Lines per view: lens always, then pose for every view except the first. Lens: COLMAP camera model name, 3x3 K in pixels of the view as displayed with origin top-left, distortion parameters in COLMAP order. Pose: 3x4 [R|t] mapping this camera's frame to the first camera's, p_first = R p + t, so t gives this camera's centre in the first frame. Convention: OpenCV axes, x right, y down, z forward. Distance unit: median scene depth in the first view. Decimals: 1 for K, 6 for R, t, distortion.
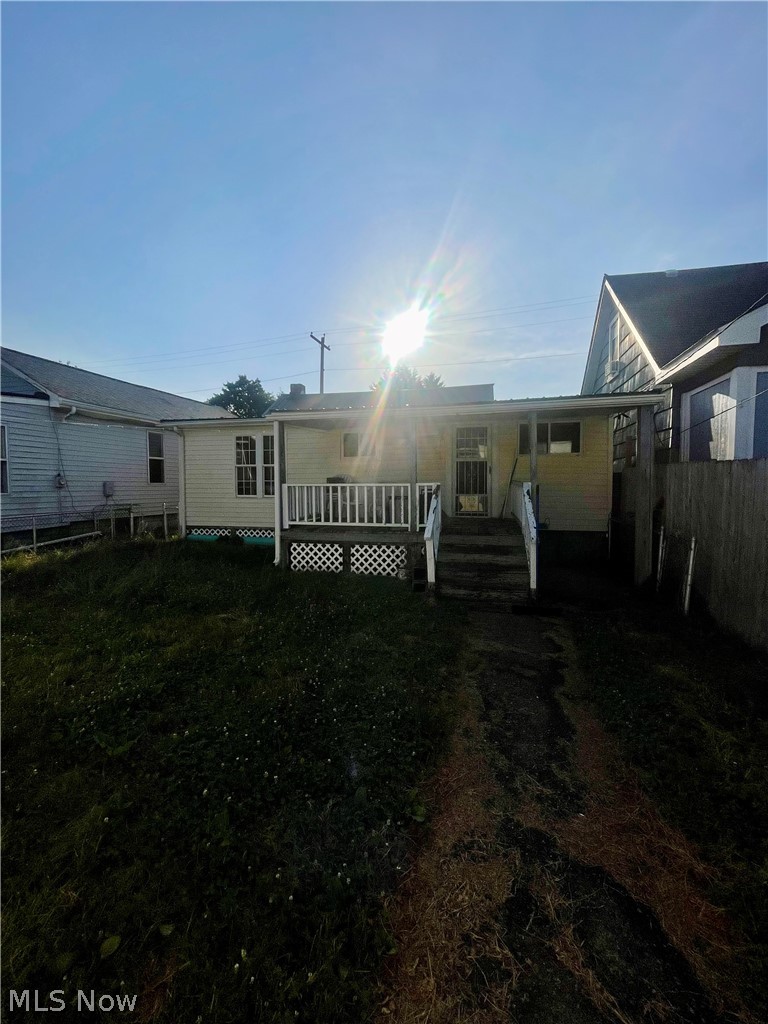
lens RADIAL K [[409.5, 0, 383.6], [0, 409.5, 507.8], [0, 0, 1]] dist [-0.005211, 0.000154]
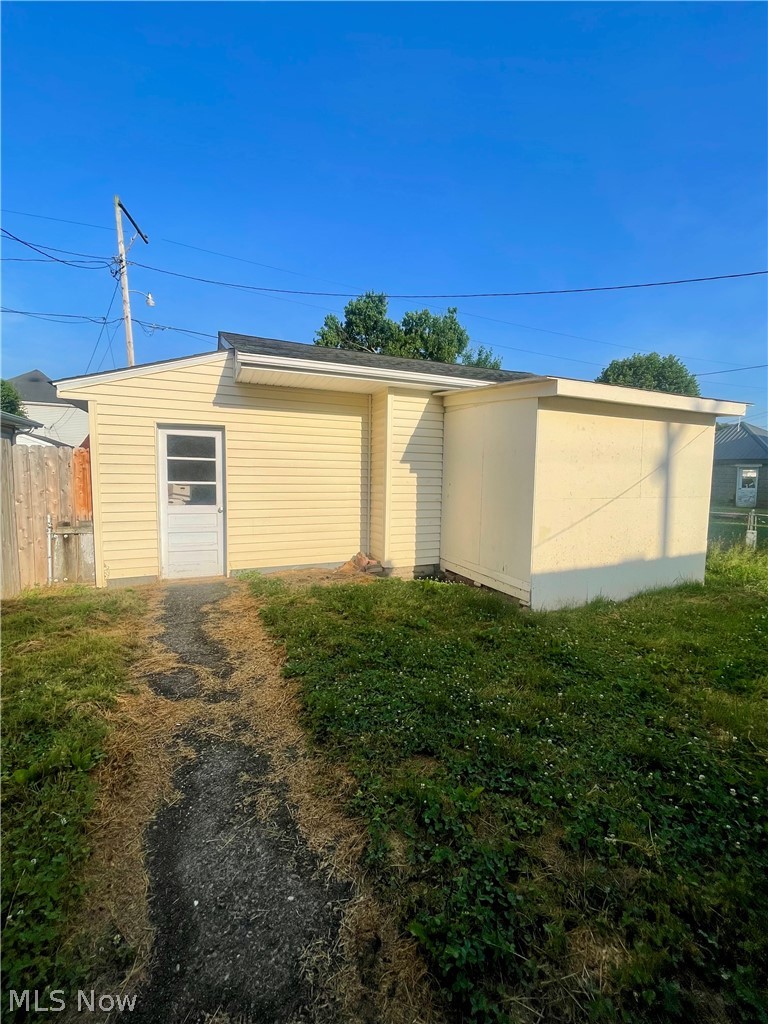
lens RADIAL K [[409.5, 0, 383.6], [0, 409.5, 507.8], [0, 0, 1]] dist [-0.005211, 0.000154]
pose [[-0.765722, 0.046854, -0.641463, 0.681438], [-0.040728, 0.991809, 0.121062, -0.083213], [0.641881, 0.118825, -0.757542, 1.999110]]
